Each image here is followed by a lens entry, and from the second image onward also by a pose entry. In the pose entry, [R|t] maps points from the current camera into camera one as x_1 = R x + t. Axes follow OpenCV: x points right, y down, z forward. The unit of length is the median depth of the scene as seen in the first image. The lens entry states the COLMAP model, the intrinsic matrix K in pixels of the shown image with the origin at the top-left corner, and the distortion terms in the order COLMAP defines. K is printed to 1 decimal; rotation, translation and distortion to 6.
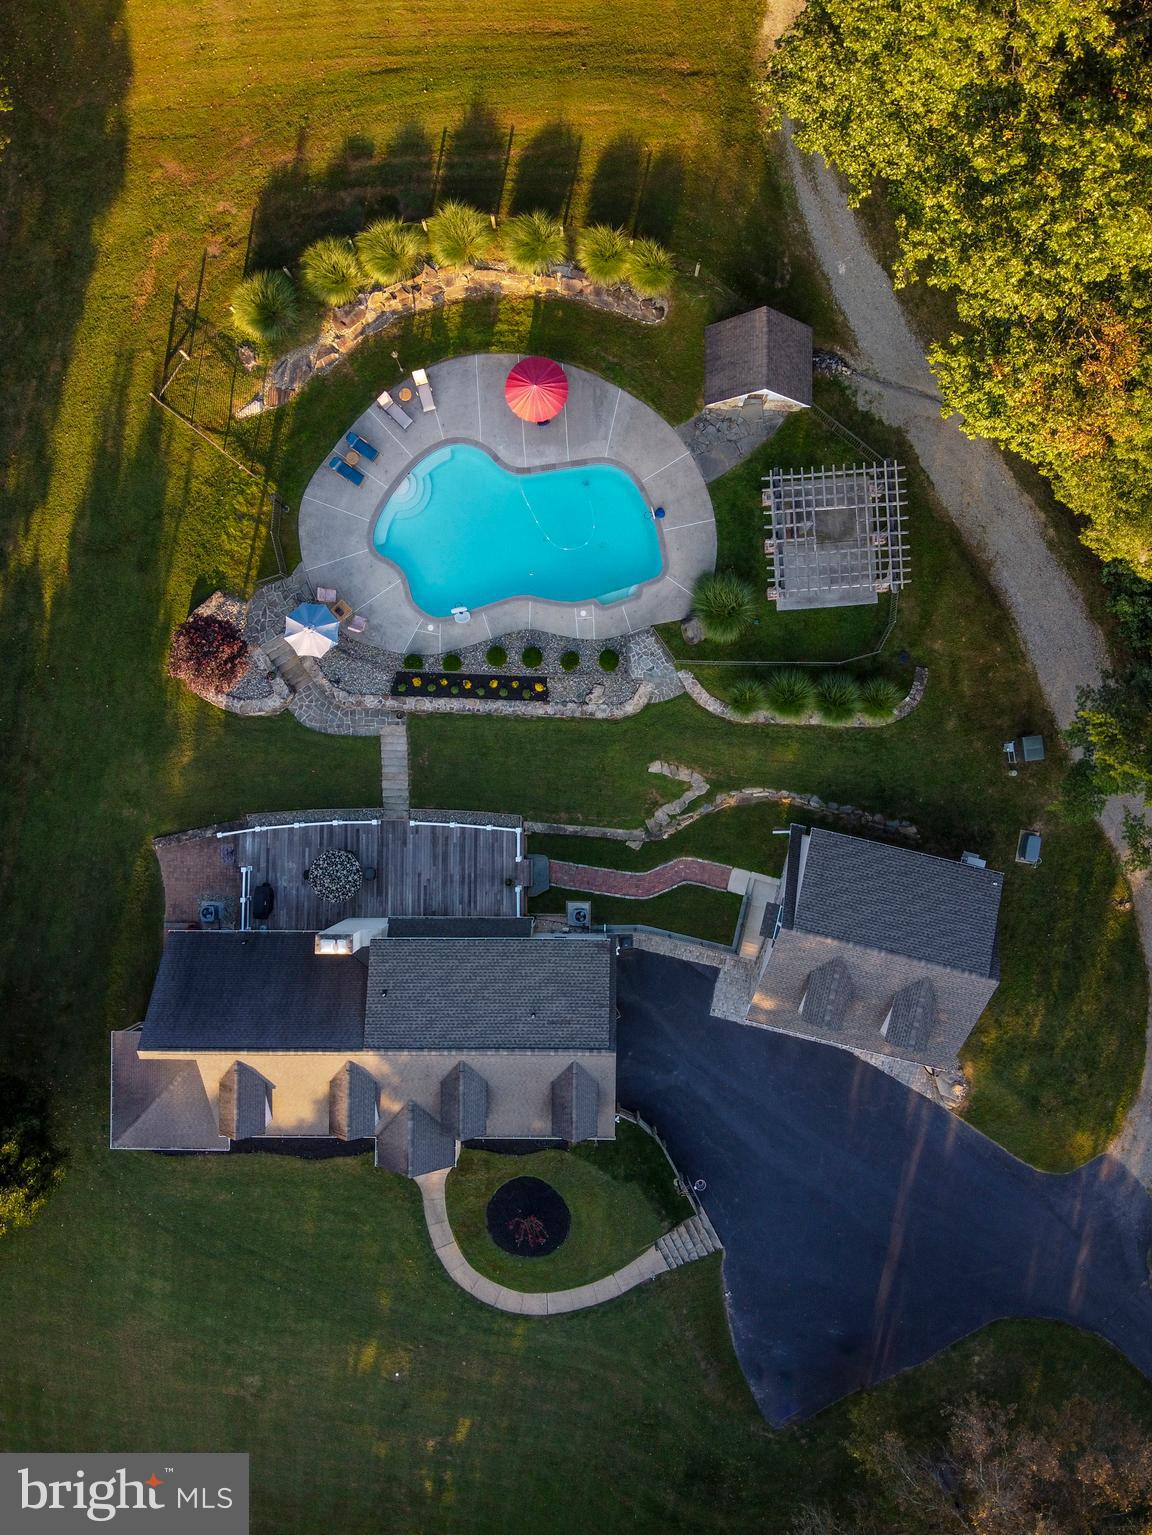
lens RADIAL K [[1142.7, 0, 581.8], [0, 1142.7, 768.2], [0, 0, 1]] dist [0.196843, -0.402911]
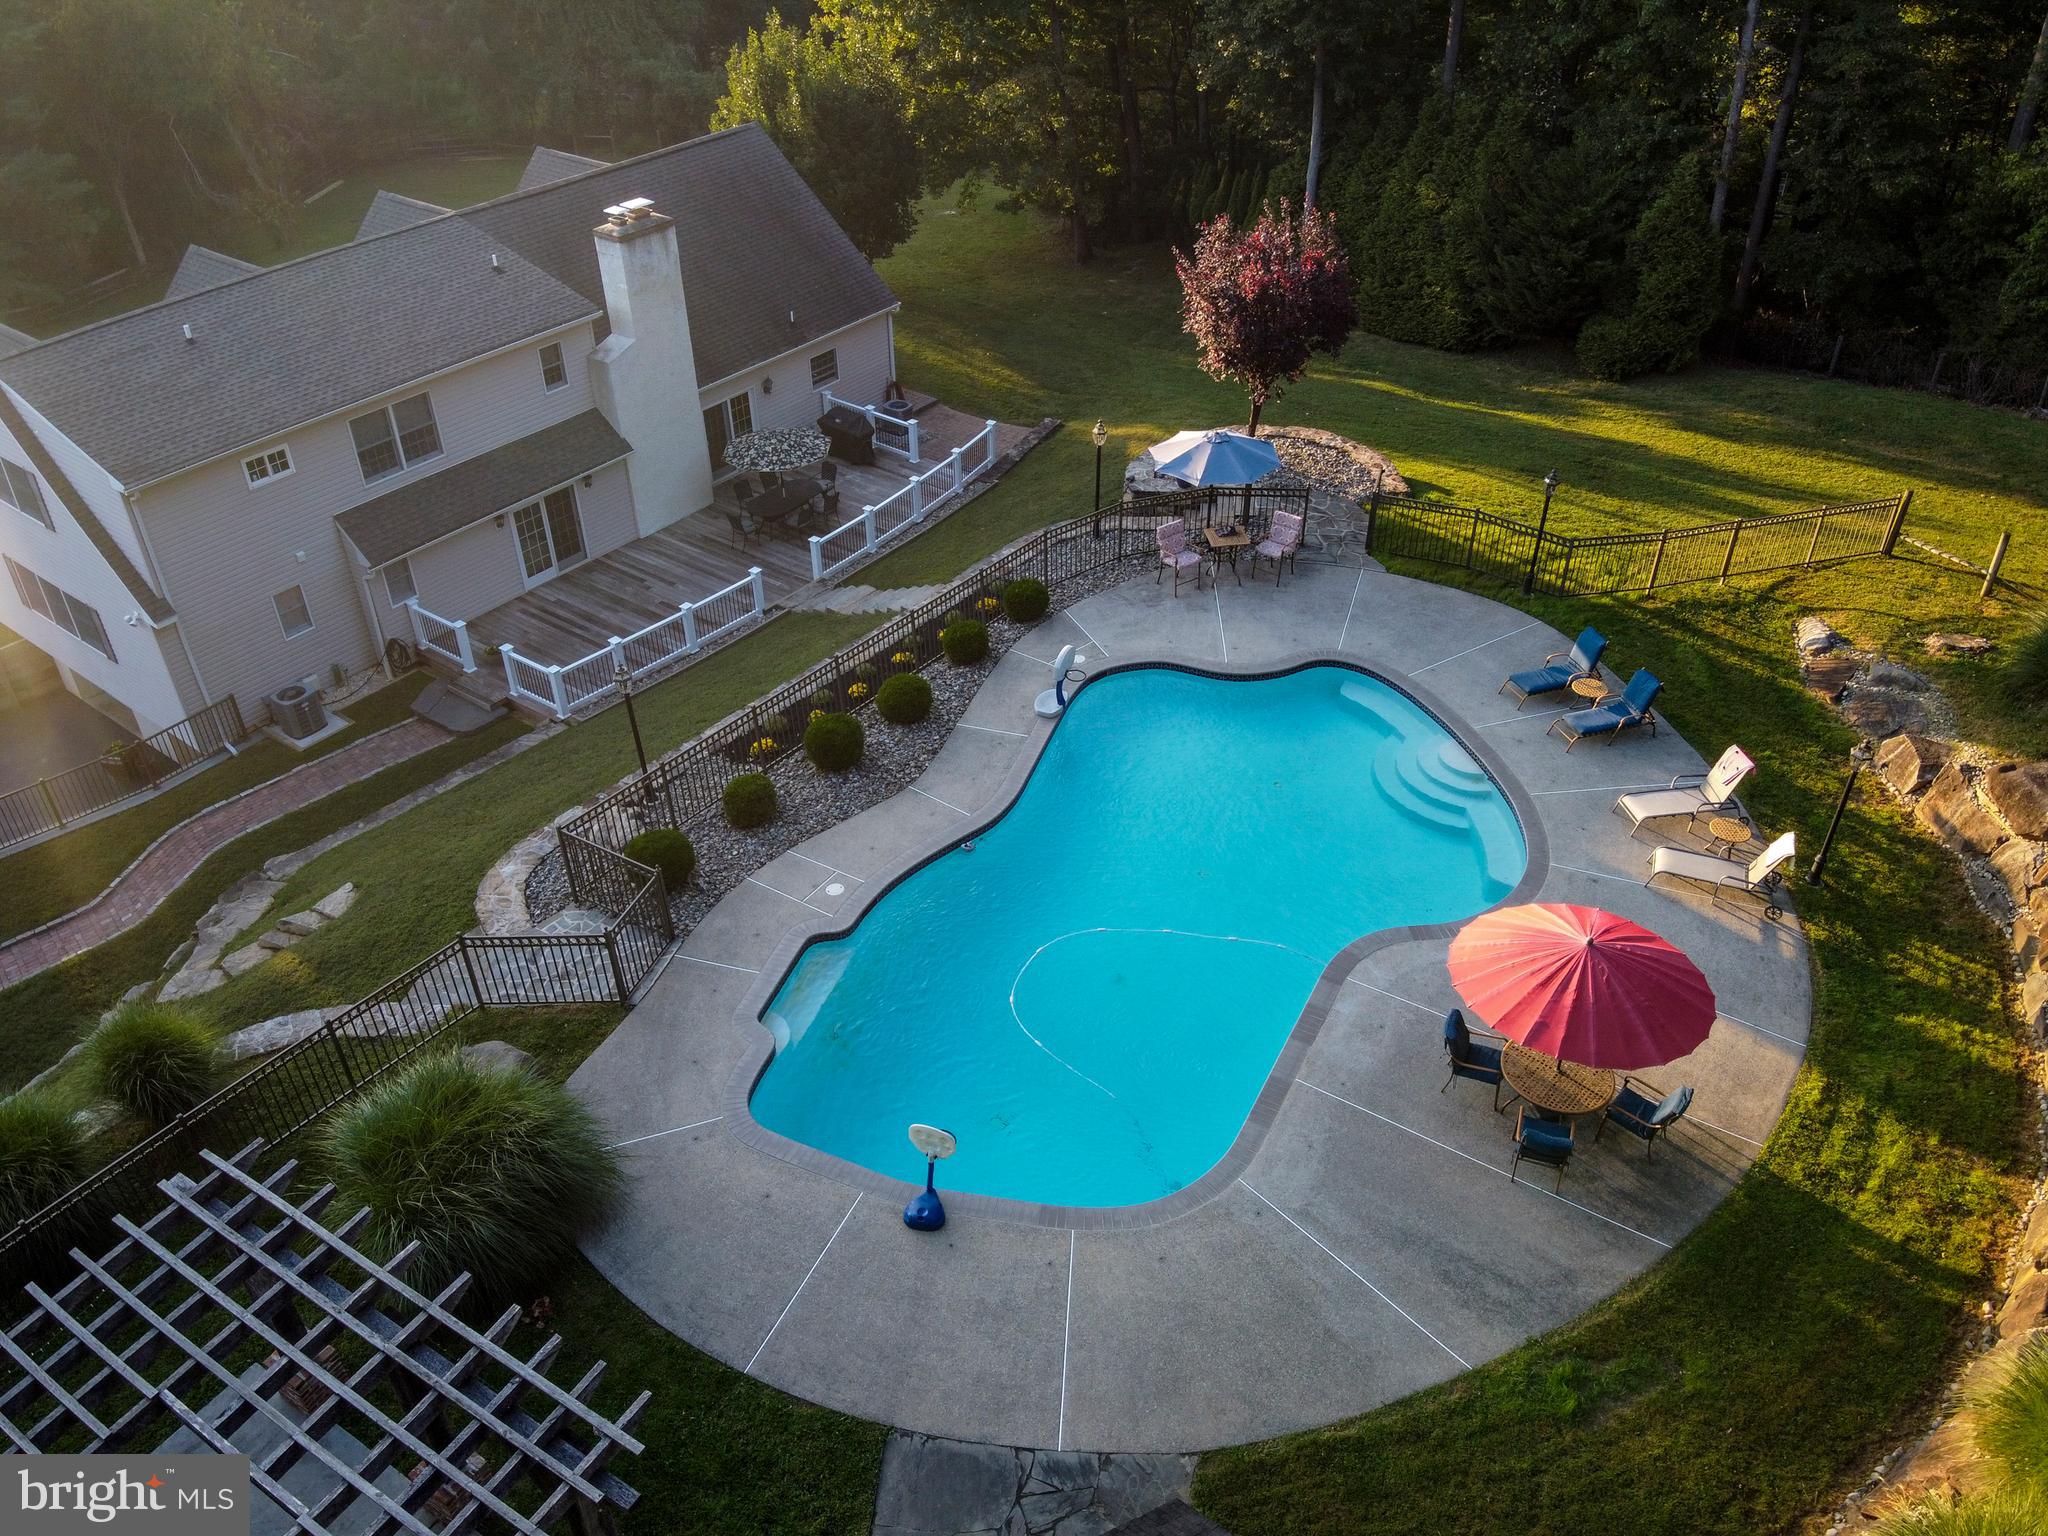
lens RADIAL K [[1524.6, 0, 1022.4], [0, 1524.6, 755.4], [0, 0, 1]] dist [0.196843, -0.402911]
pose [[-0.590778, 0.479660, -0.648774, 0.219300], [-0.806766, -0.340751, 0.482719, -0.359335], [0.010470, 0.808589, 0.588281, 0.726710]]
